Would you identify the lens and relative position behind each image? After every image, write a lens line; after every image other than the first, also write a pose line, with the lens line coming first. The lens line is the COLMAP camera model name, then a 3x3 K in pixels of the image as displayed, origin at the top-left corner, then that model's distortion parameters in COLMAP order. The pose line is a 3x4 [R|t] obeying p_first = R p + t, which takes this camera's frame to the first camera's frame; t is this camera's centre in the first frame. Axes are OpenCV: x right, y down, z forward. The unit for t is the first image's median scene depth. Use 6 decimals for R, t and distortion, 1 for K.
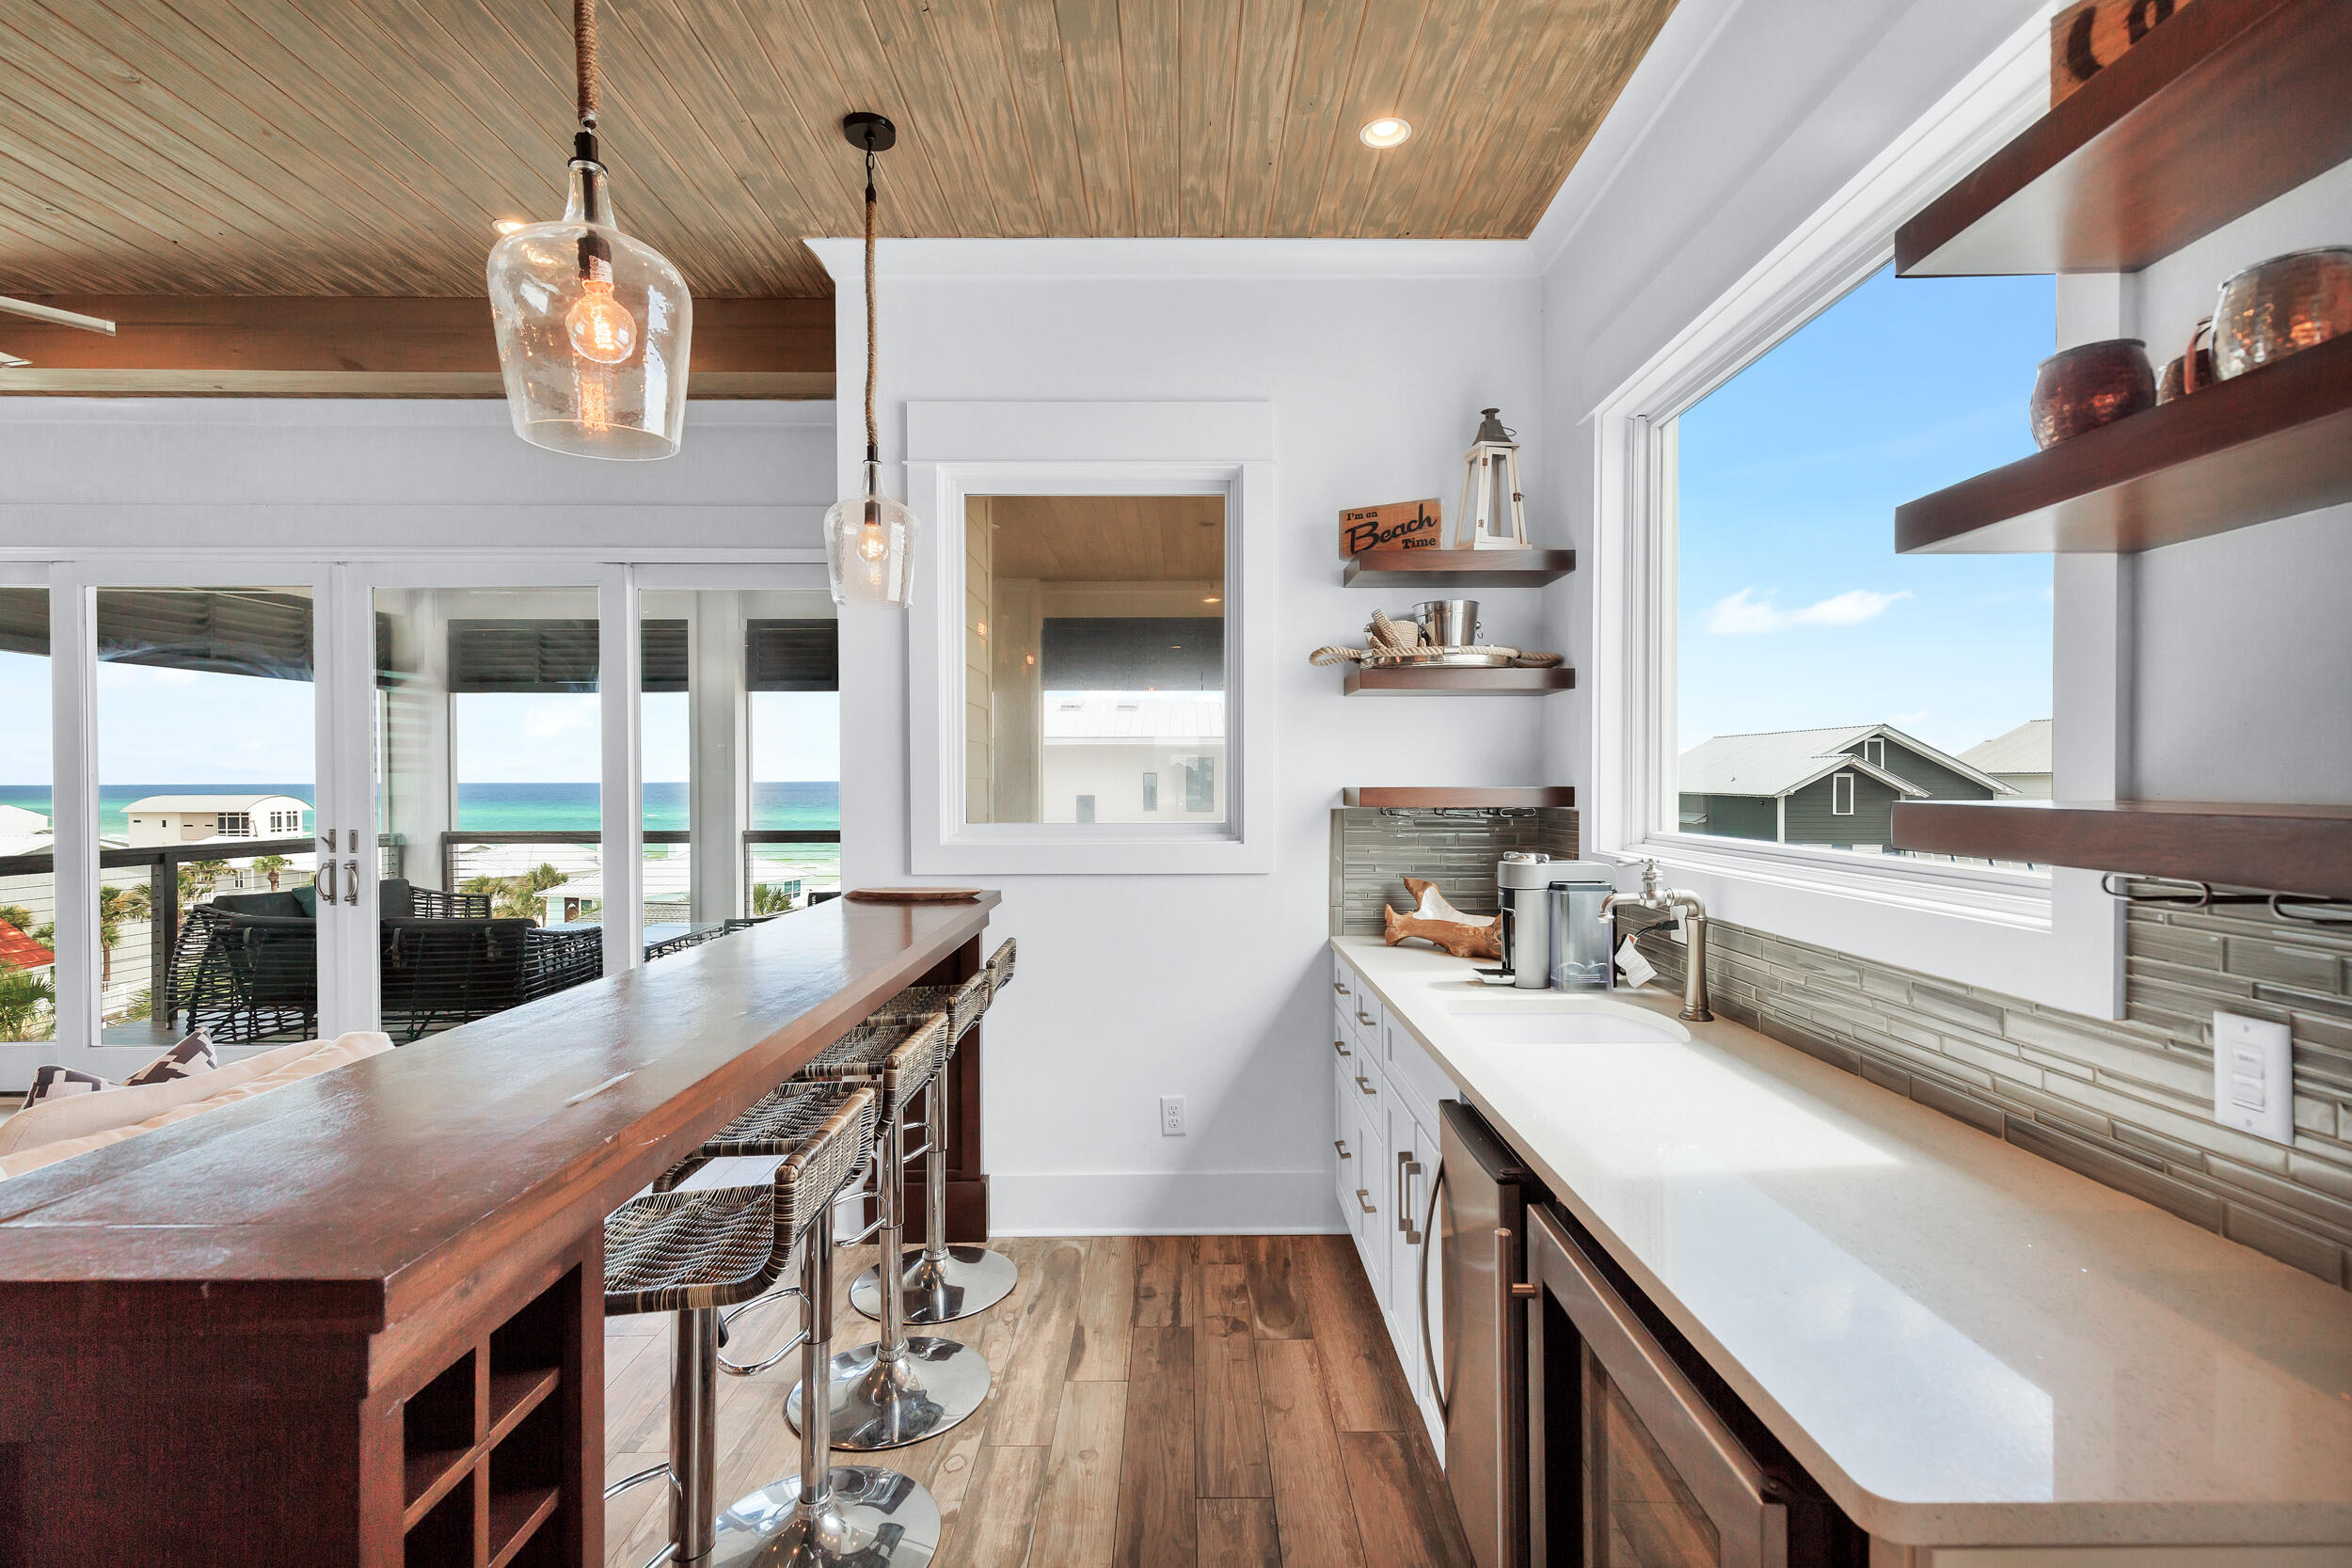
lens RADIAL K [[1072.9, 0, 1202.8], [0, 1072.9, 792.2], [0, 0, 1]] dist [0.002602, 0.000073]
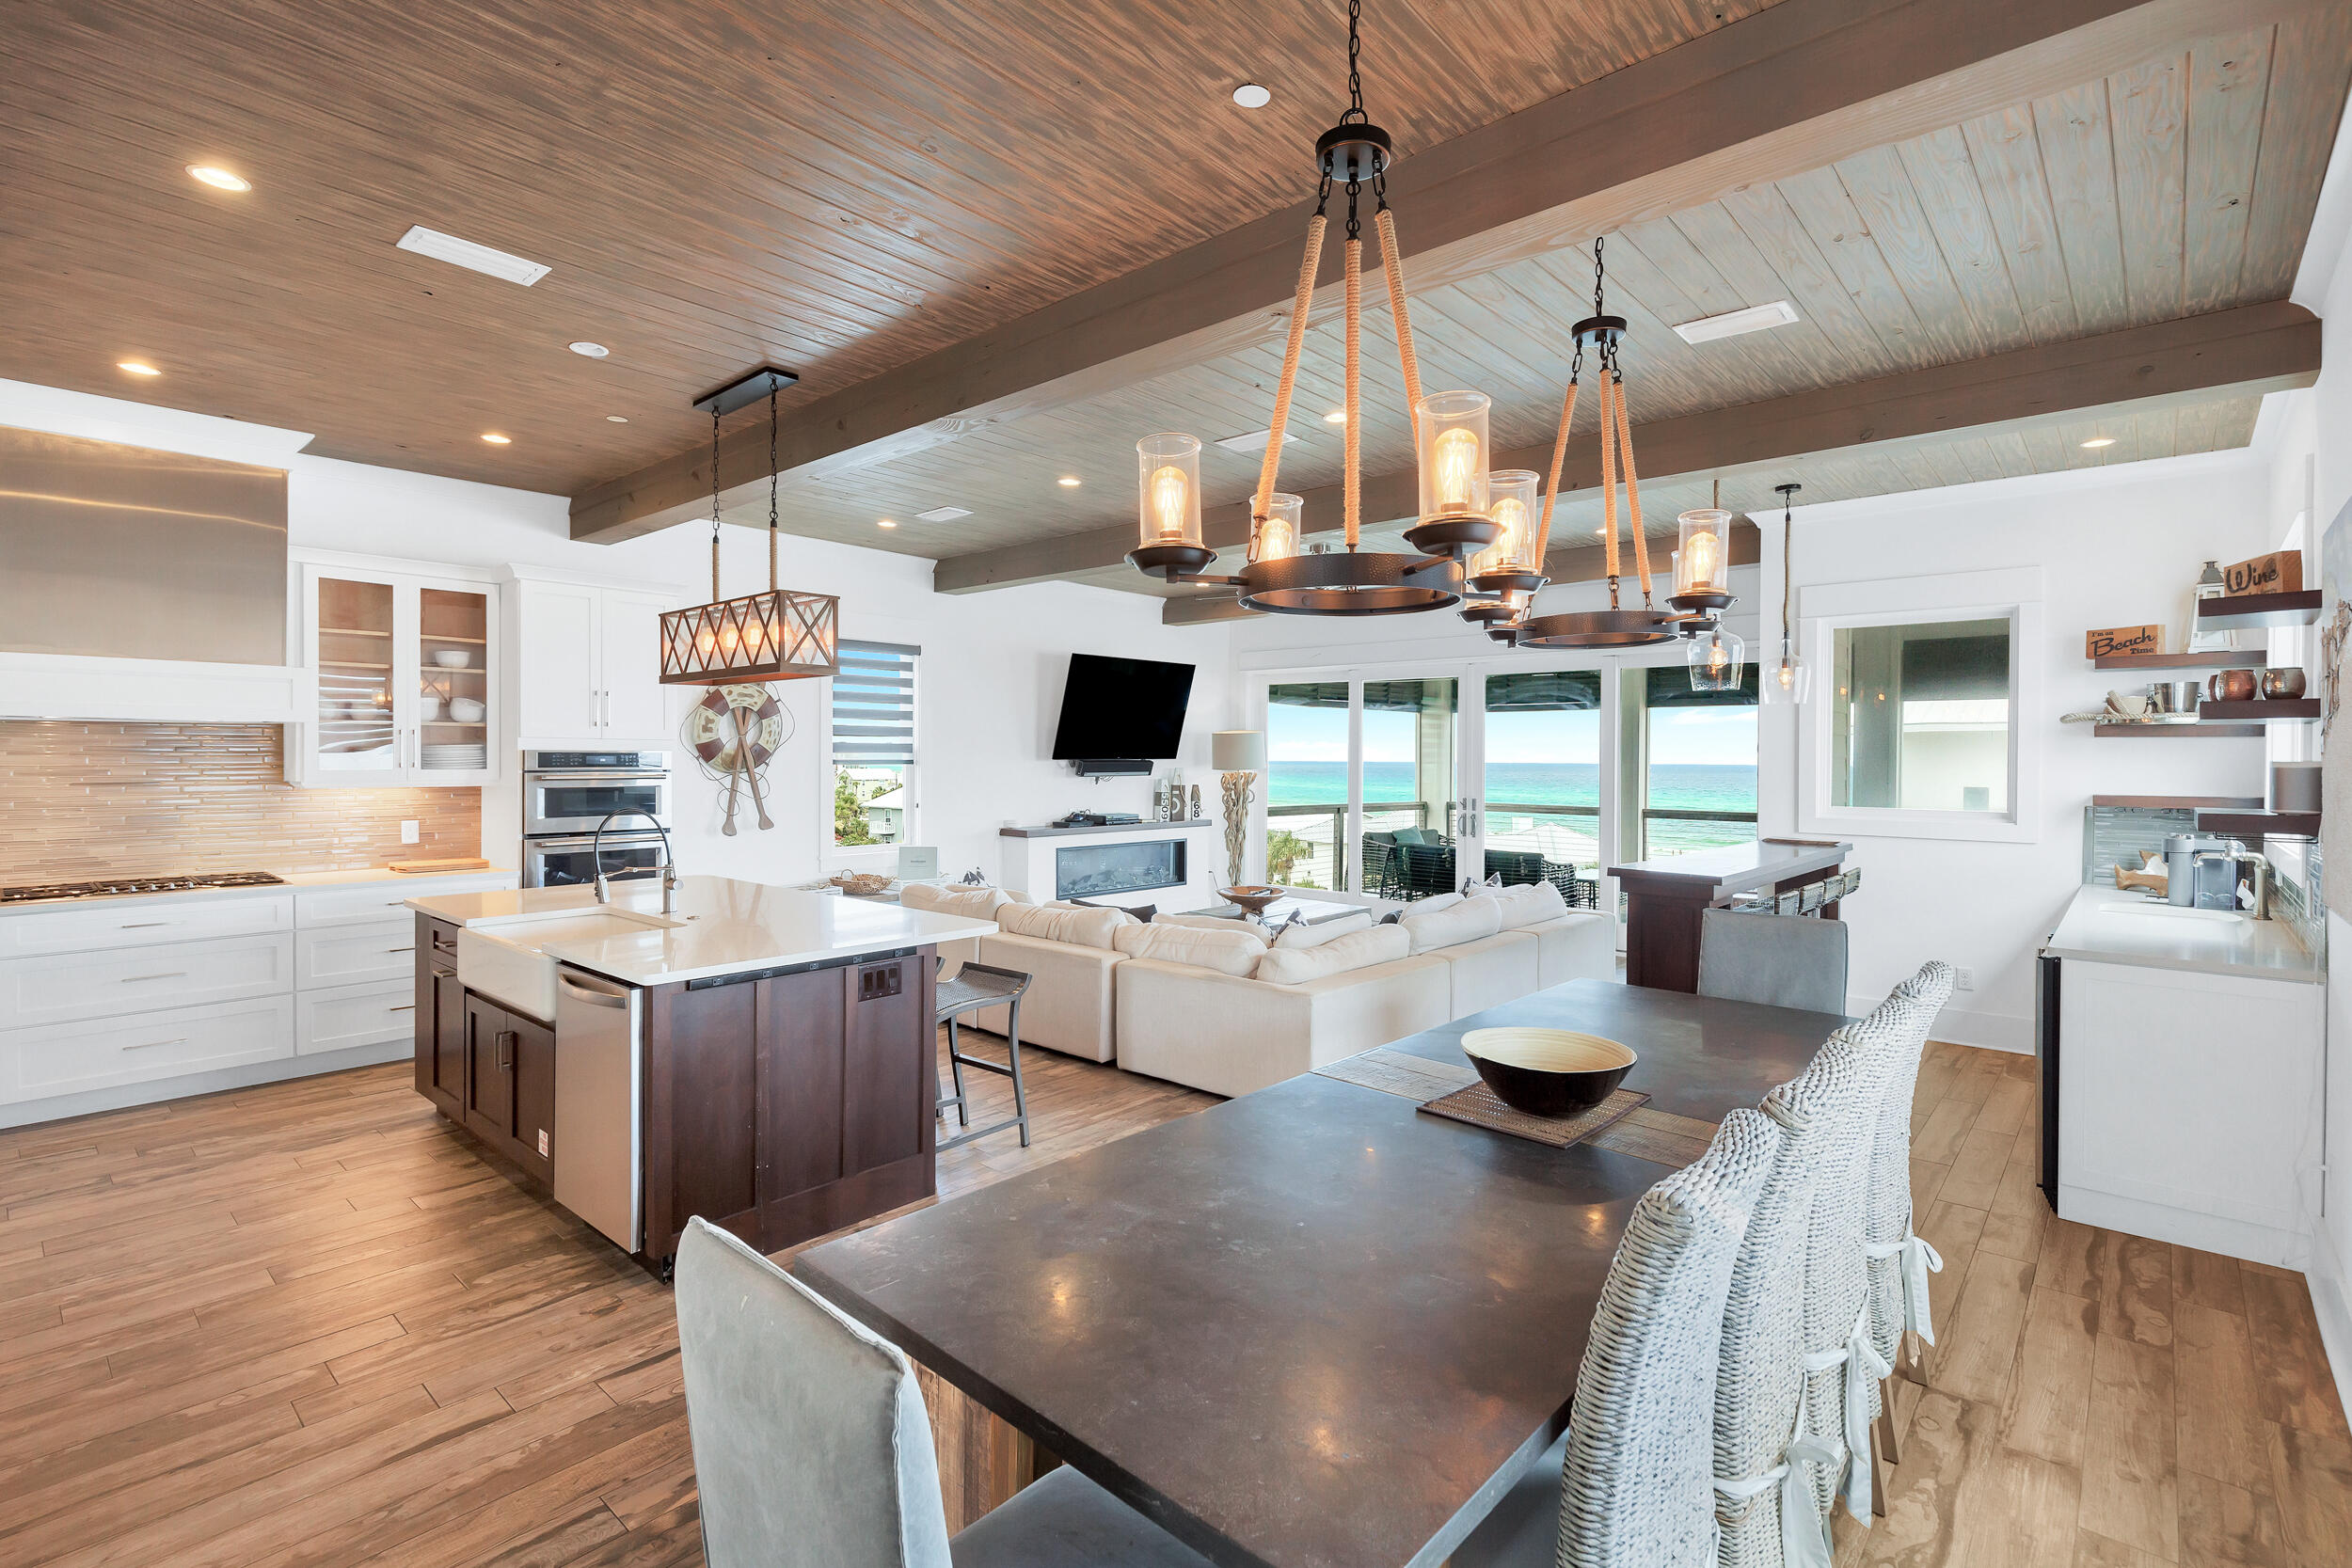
lens RADIAL K [[1079.0, 0, 1183.1], [0, 1079.0, 762.0], [0, 0, 1]] dist [0.002796, 0.000626]
pose [[0.731470, 0.011798, -0.681771, 0.235384], [-0.019813, 0.999796, -0.003956, -0.019014], [0.681585, 0.016401, 0.731555, -1.147052]]
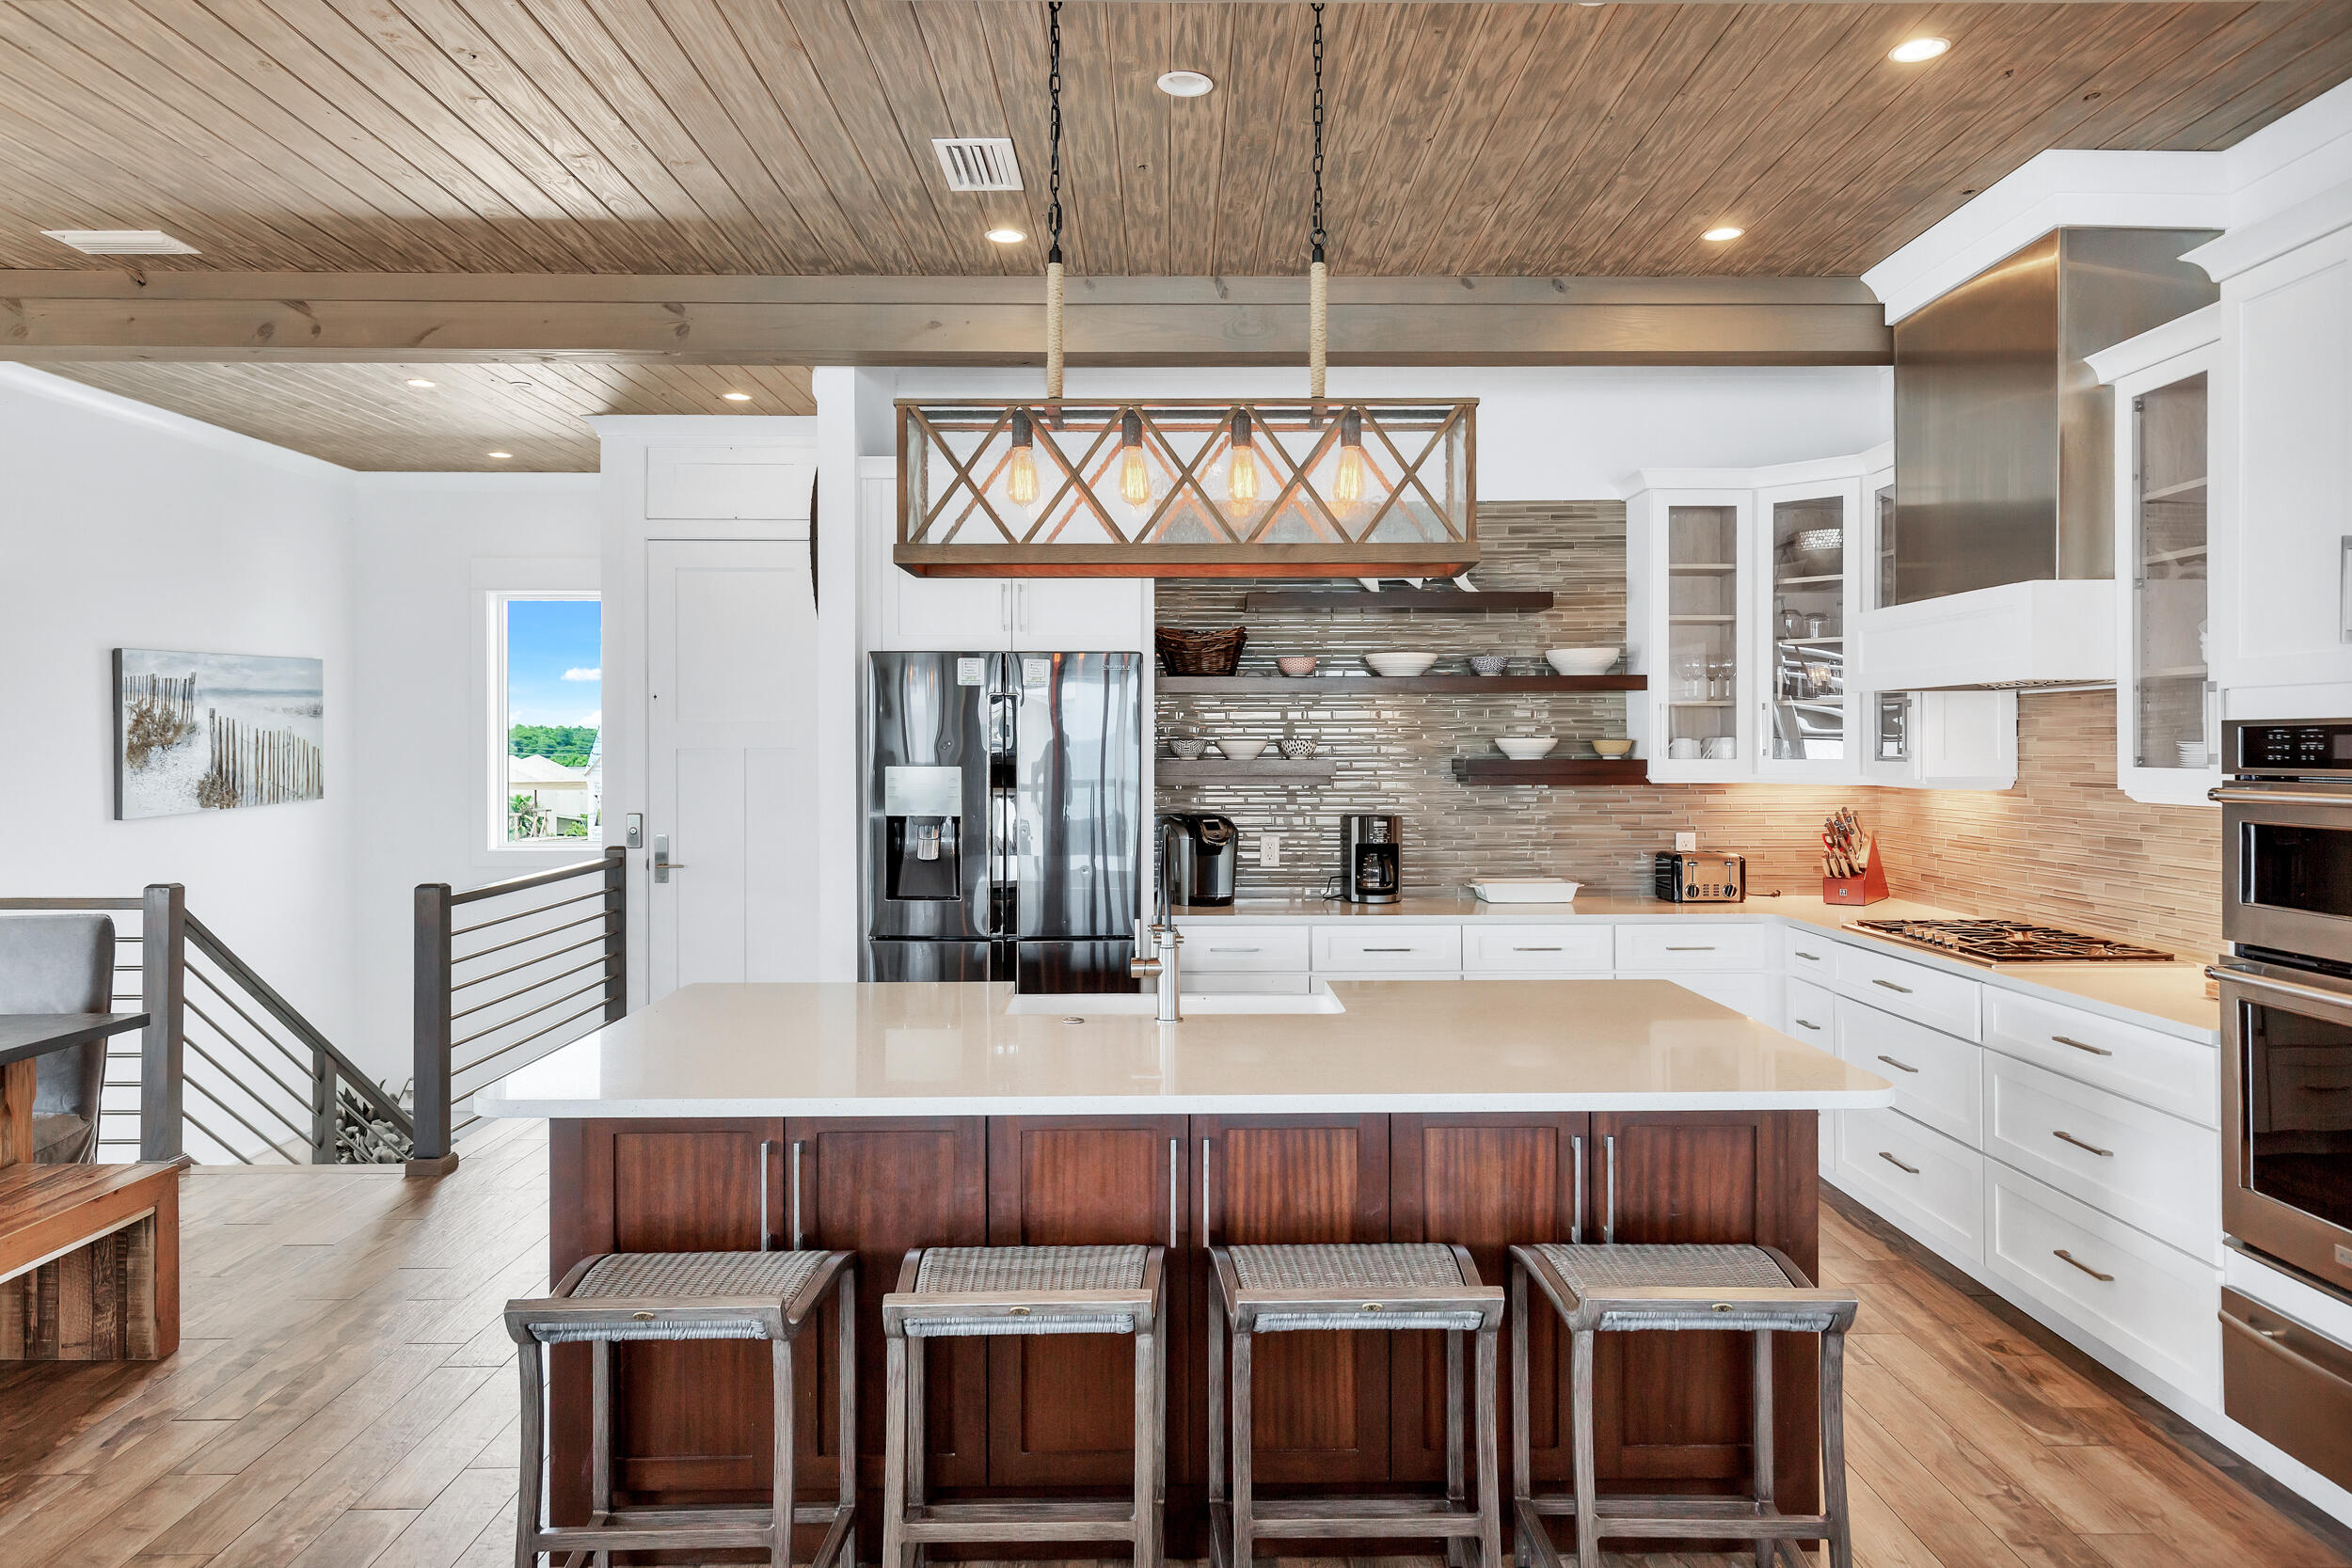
lens RADIAL K [[1540.4, 0, 1184.4], [0, 1540.4, 741.0], [0, 0, 1]] dist [-0.001342, -0.001295]
pose [[-0.999869, 0.006920, 0.014612, -1.078180], [0.007101, 0.999898, 0.012386, -0.027256], [-0.014524, 0.012488, -0.999817, 0.336391]]
